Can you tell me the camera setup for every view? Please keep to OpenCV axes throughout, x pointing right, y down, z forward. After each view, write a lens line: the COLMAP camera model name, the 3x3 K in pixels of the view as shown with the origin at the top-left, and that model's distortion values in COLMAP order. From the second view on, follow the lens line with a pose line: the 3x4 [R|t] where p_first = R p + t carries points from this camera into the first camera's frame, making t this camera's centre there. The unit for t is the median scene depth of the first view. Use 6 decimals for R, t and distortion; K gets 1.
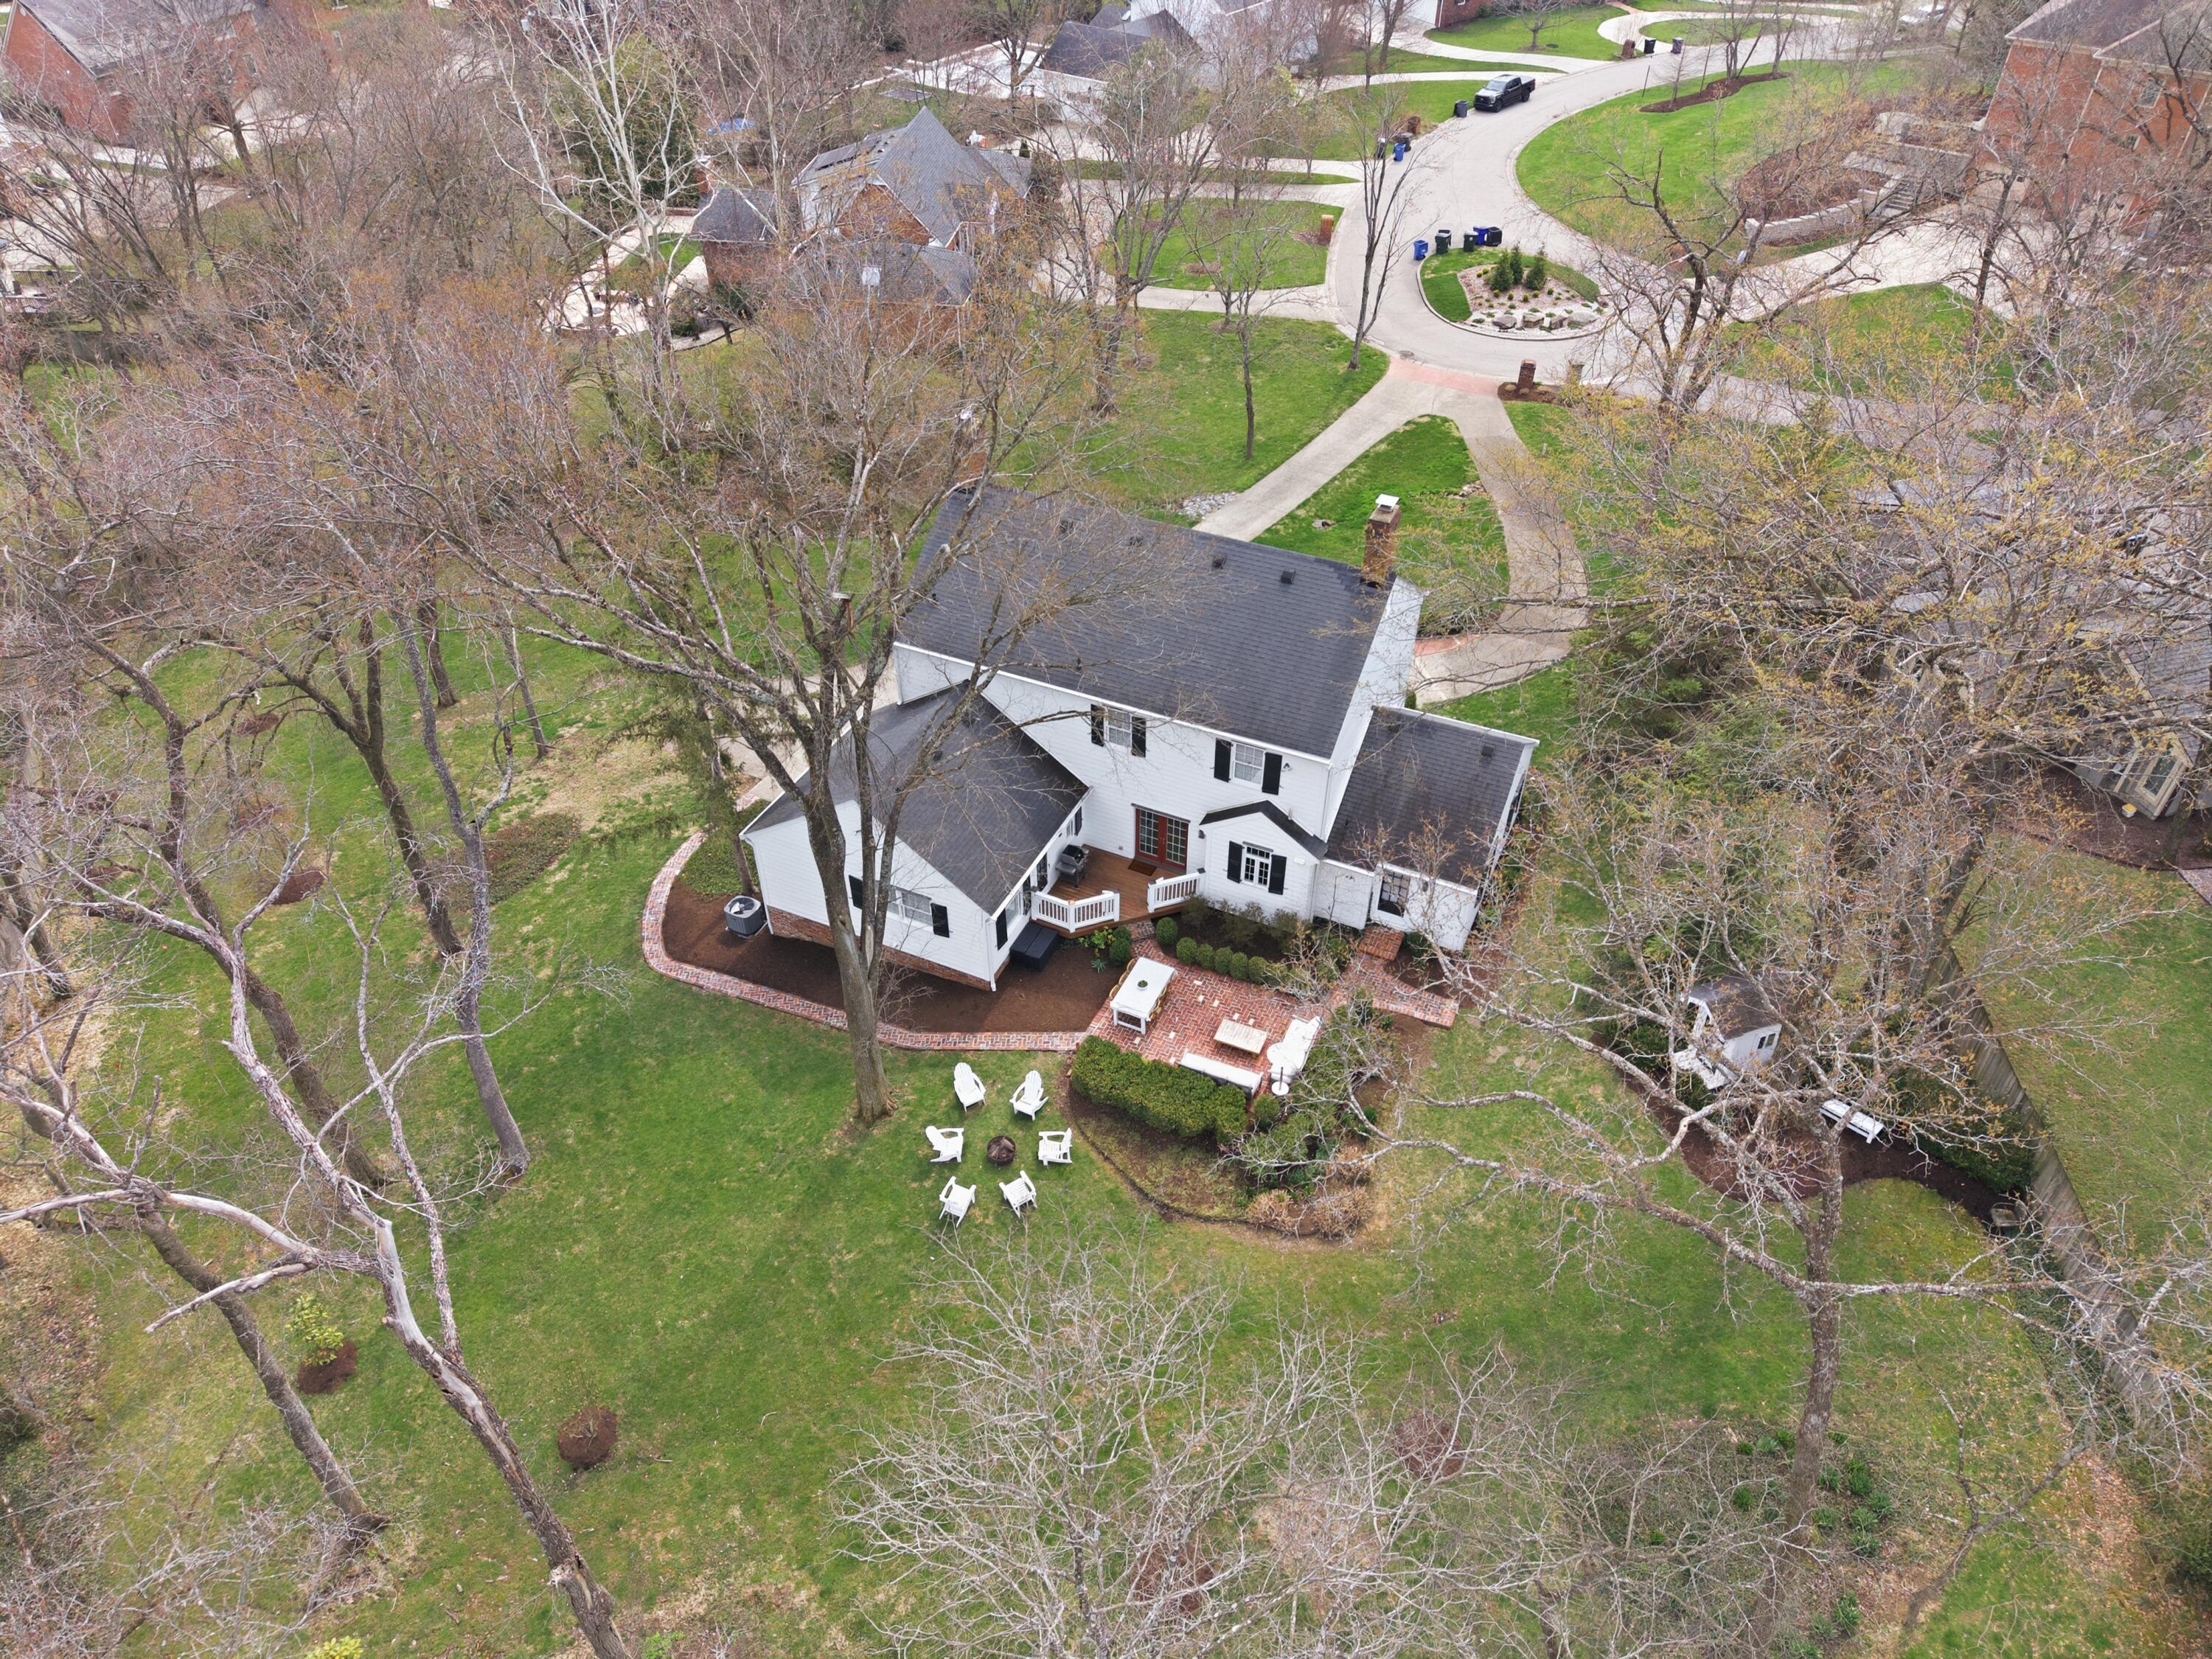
lens RADIAL K [[1529.3, 0, 1106.0], [0, 1529.3, 829.5], [0, 0, 1]] dist [0.003176, -0.029939]
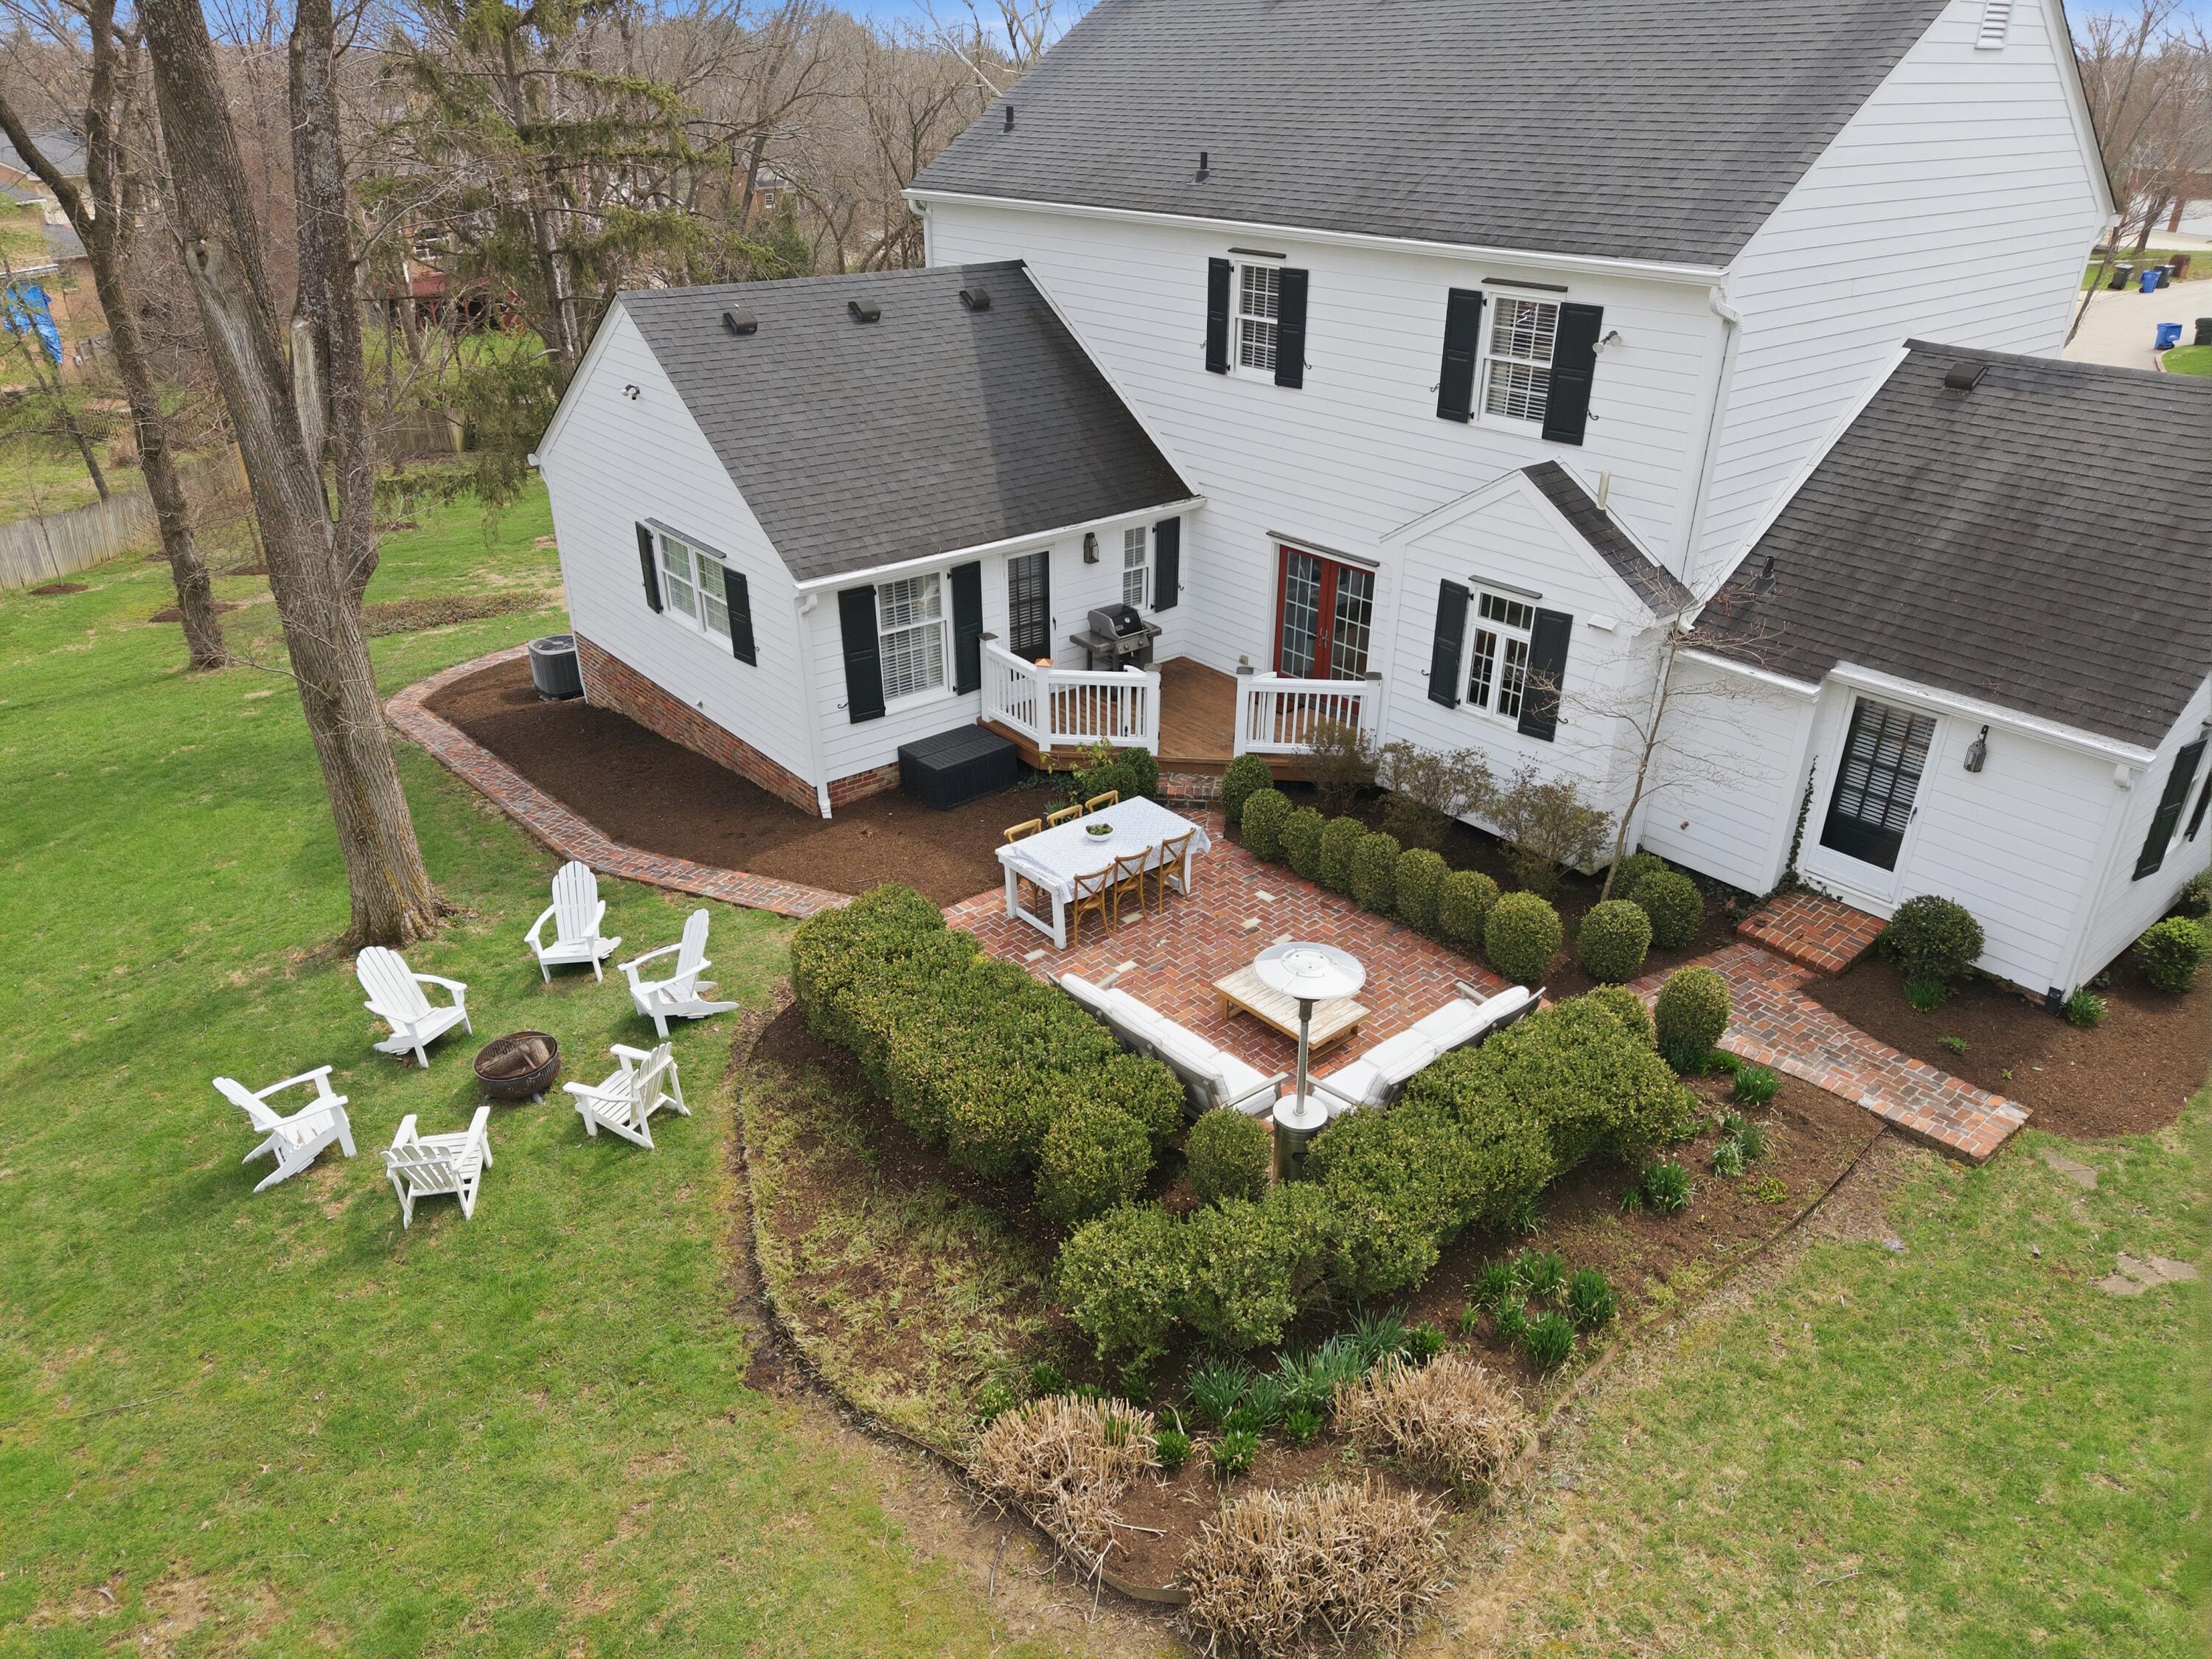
lens RADIAL K [[1529.3, 0, 1106.0], [0, 1529.3, 829.5], [0, 0, 1]] dist [0.003176, -0.029939]
pose [[0.902828, 0.196008, -0.382731, 0.167685], [-0.286895, 0.937571, -0.196602, 0.171713], [0.320302, 0.287301, 0.902699, 0.641150]]
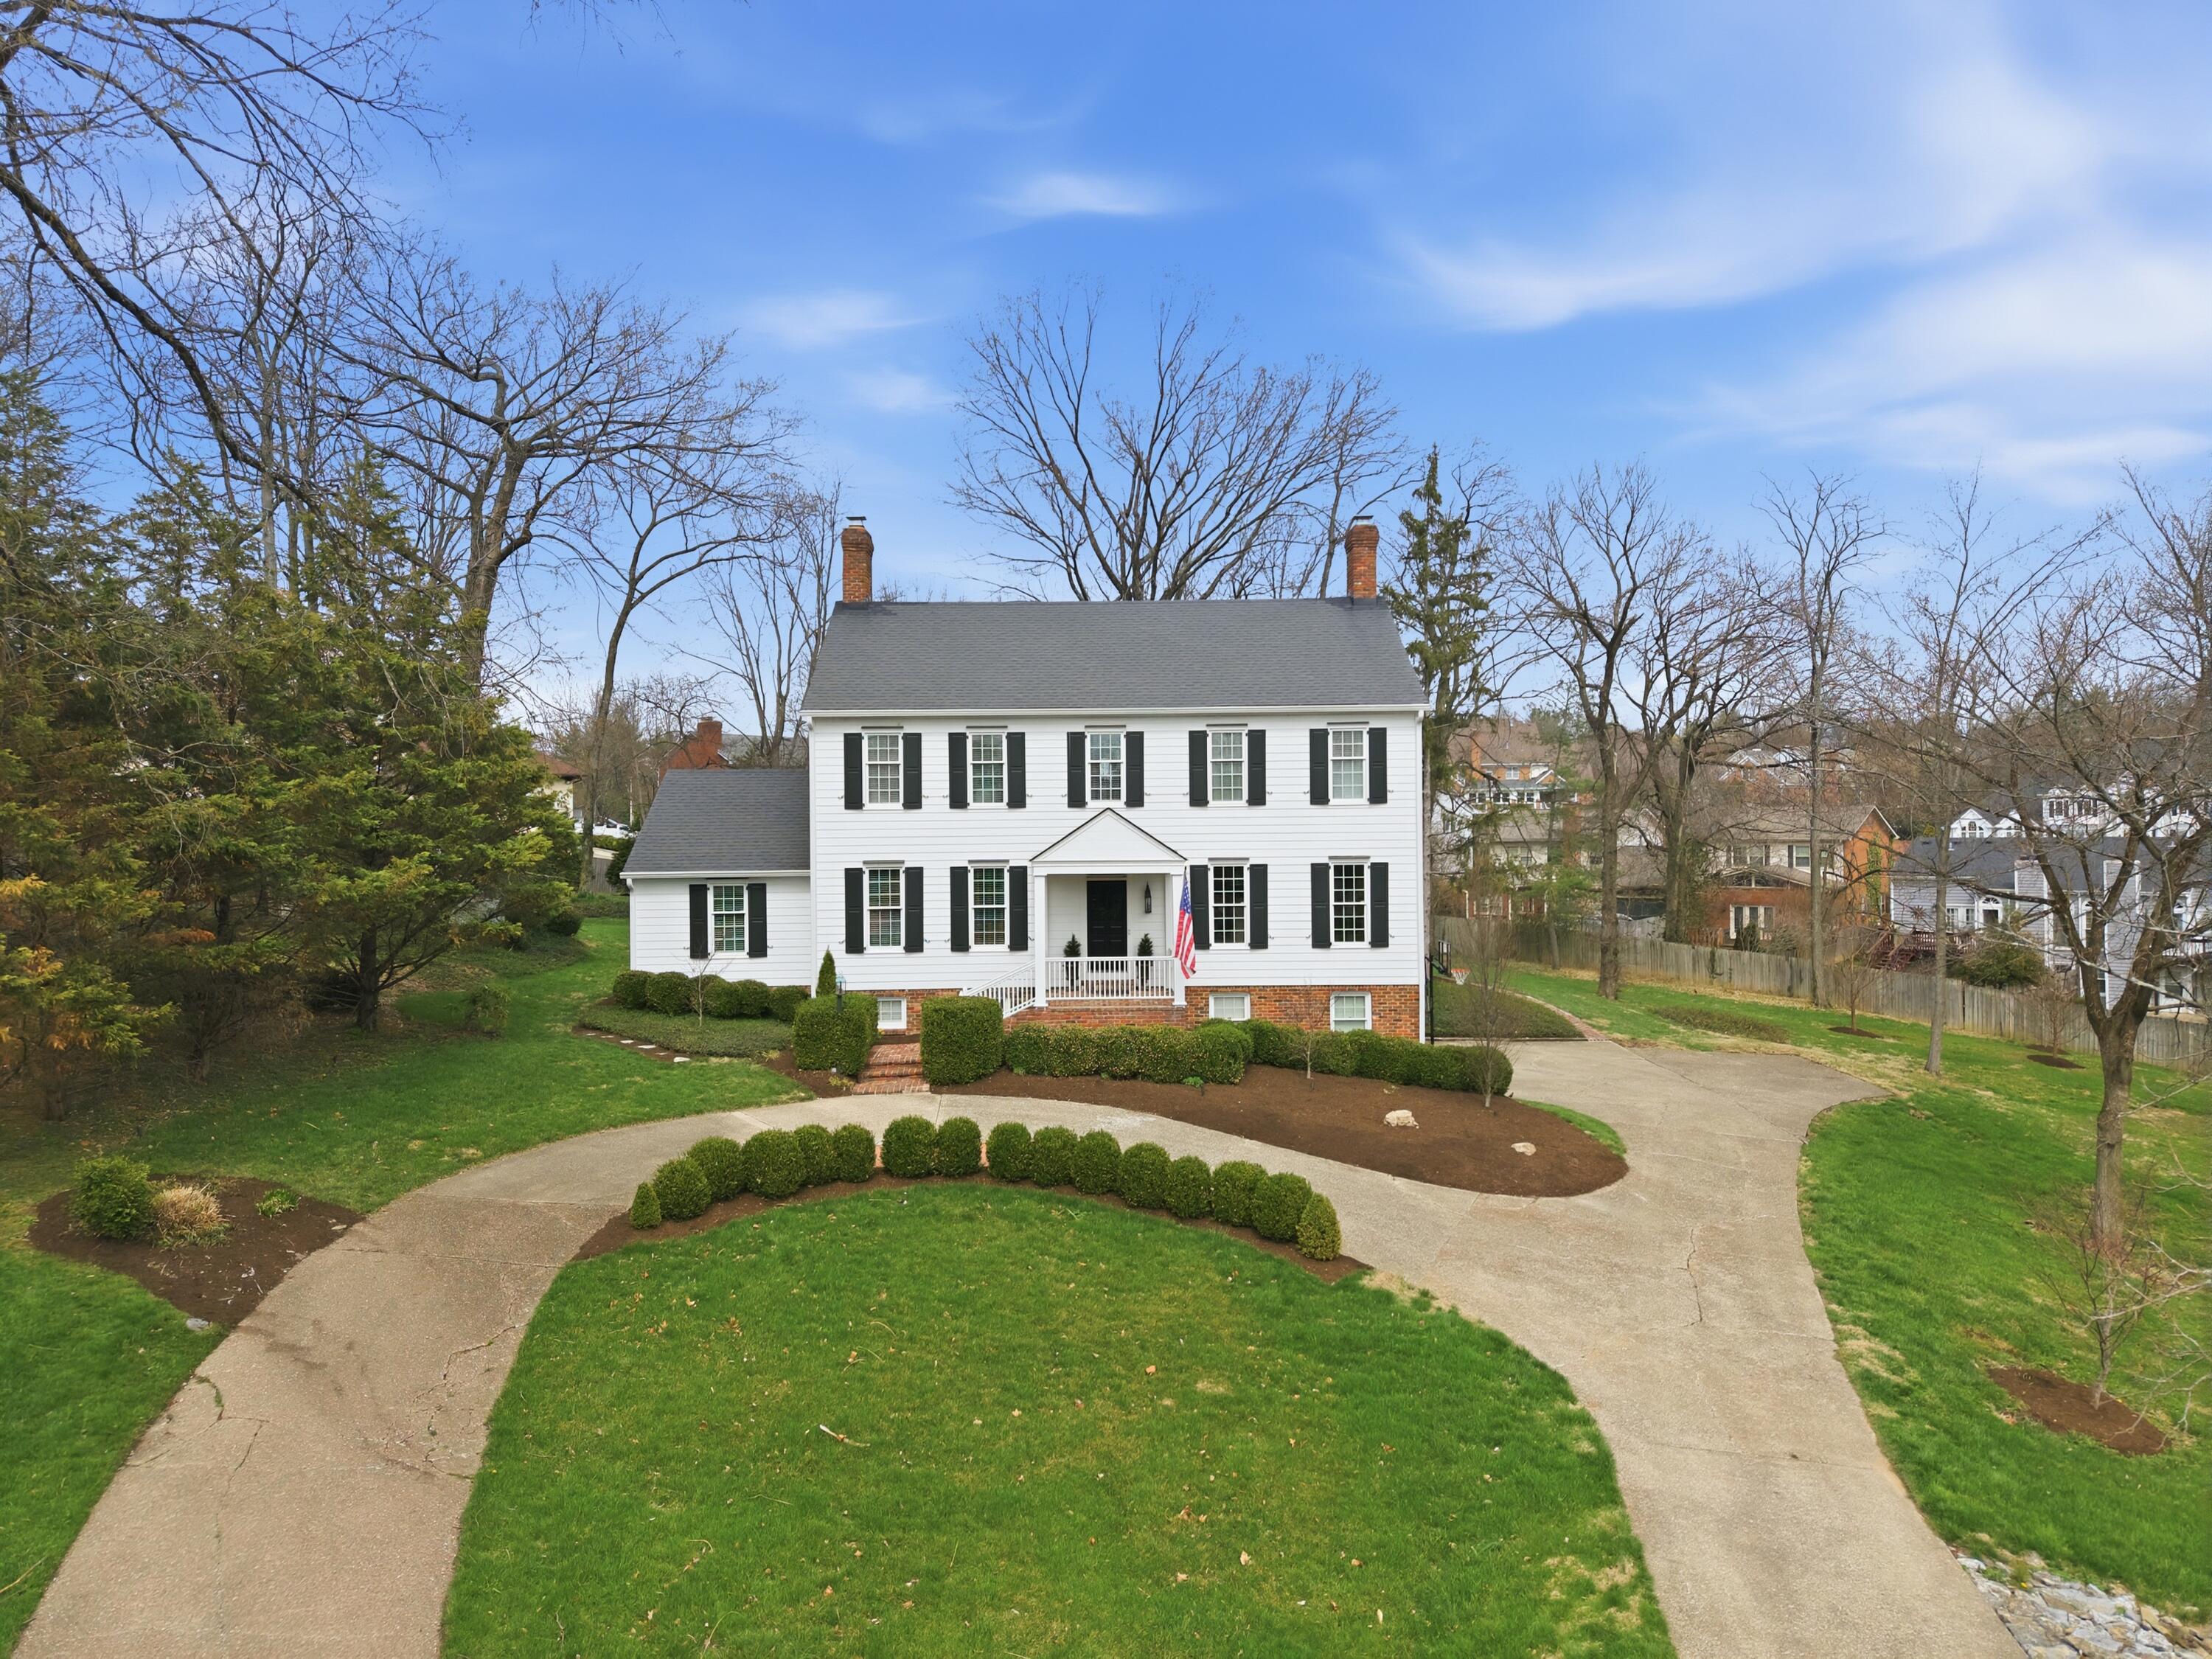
lens RADIAL K [[1529.3, 0, 1106.0], [0, 1529.3, 829.5], [0, 0, 1]] dist [0.003176, -0.029939]
pose [[-0.900590, 0.004319, -0.434648, 0.422935], [-0.265671, 0.785965, 0.558281, -0.600994], [0.344029, 0.618255, -0.706685, 1.724774]]
